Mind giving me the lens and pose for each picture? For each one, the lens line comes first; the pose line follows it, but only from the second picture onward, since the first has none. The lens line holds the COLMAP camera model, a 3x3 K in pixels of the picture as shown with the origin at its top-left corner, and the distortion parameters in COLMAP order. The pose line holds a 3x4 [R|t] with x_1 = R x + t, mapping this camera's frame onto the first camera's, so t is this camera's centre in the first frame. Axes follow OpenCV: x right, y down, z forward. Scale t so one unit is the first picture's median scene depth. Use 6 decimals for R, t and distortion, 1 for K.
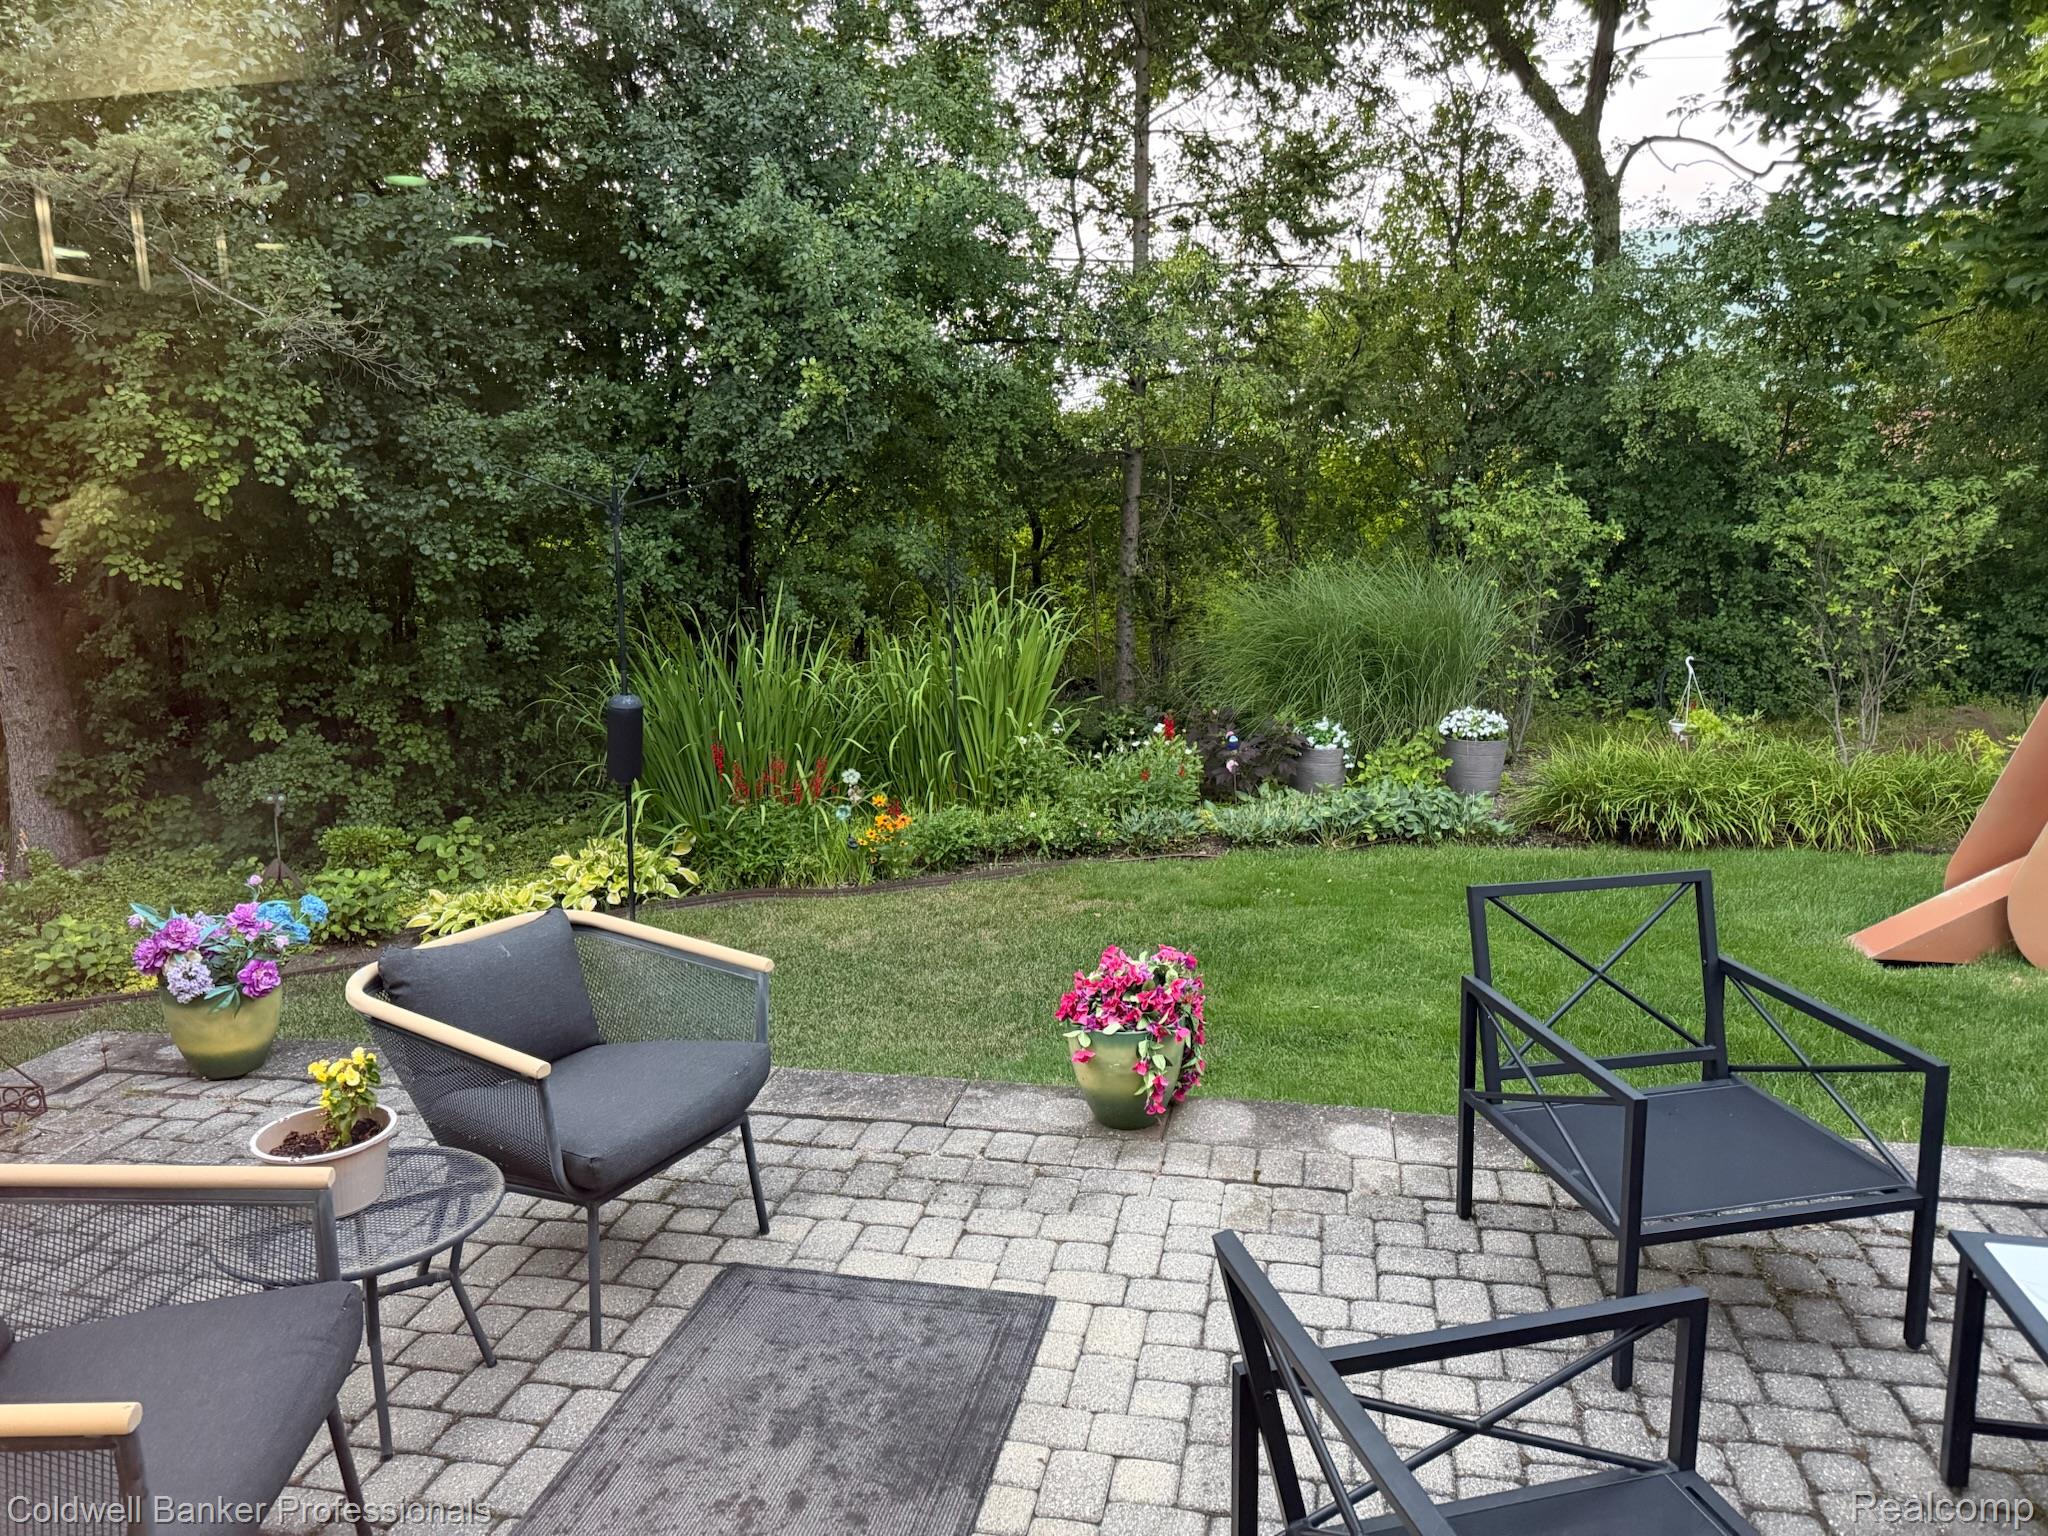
lens RADIAL K [[1423.7, 0, 1037.9], [0, 1423.7, 760.8], [0, 0, 1]] dist [0.107507, -0.171325]
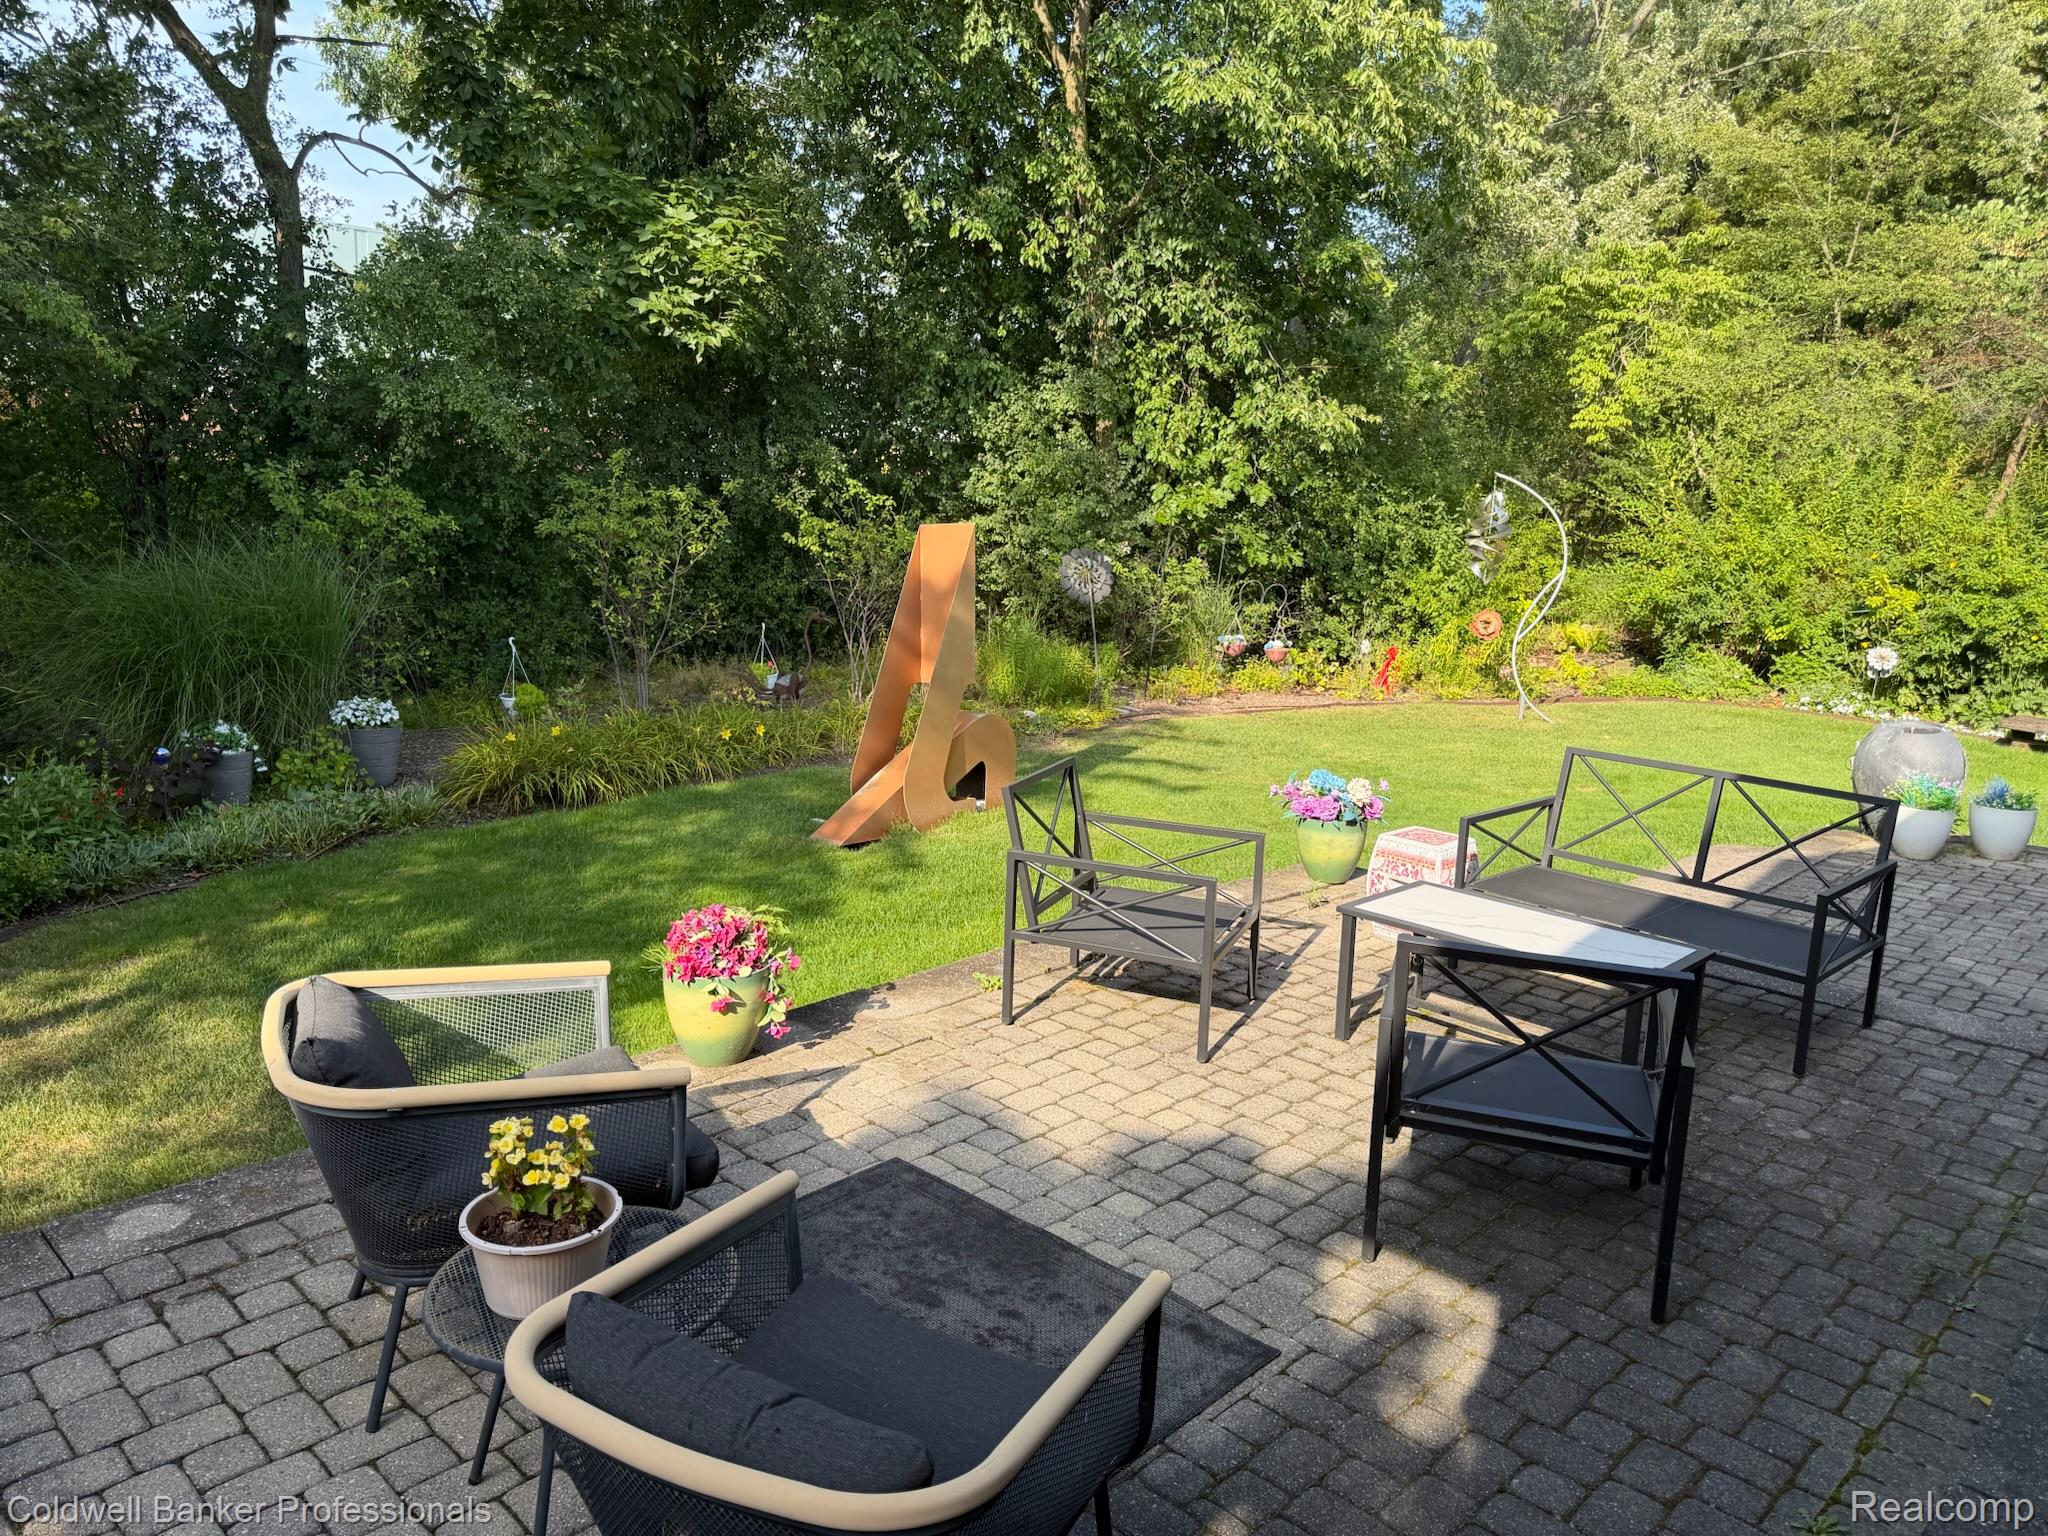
lens RADIAL K [[1422.8, 0, 1032.6], [0, 1422.8, 759.0], [0, 0, 1]] dist [0.041746, -0.040101]
pose [[0.530220, -0.116131, 0.839869, -0.220467], [0.111562, 0.991519, 0.066669, -0.006840], [-0.840488, 0.058348, 0.538679, 0.061377]]
